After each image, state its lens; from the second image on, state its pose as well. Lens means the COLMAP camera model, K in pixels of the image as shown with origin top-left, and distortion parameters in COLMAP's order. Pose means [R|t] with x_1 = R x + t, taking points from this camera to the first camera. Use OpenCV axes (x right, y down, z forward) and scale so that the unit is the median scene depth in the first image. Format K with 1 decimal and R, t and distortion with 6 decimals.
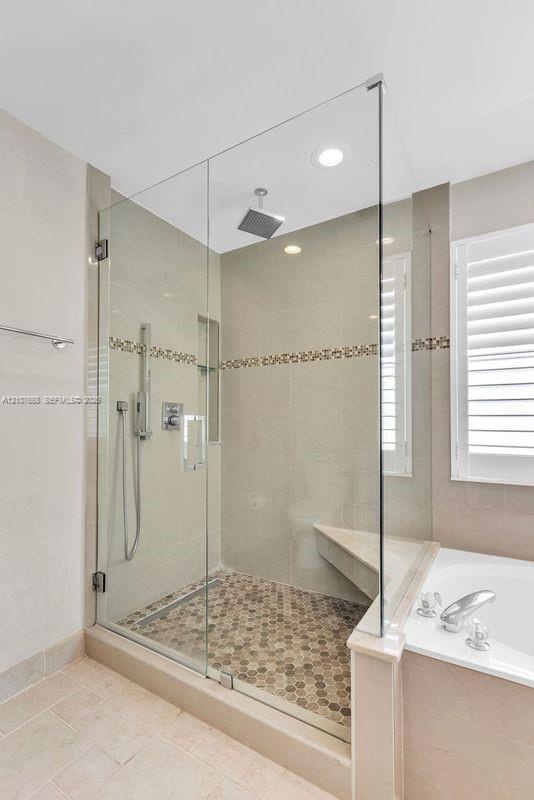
lens RADIAL K [[369.2, 0, 261.5], [0, 369.2, 417.5], [0, 0, 1]] dist [0.008694, 0.000824]
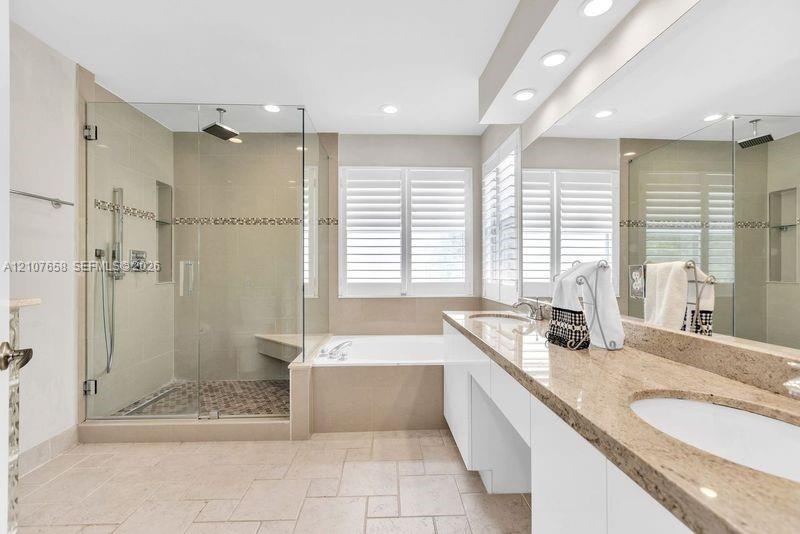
lens RADIAL K [[369.2, 0, 400.3], [0, 369.2, 267.2], [0, 0, 1]] dist [0.008694, 0.000824]
pose [[0.825881, -0.000745, 0.563844, -0.246282], [-0.004391, 0.999960, 0.007753, 0.003628], [-0.563828, -0.008878, 0.825845, -0.633458]]
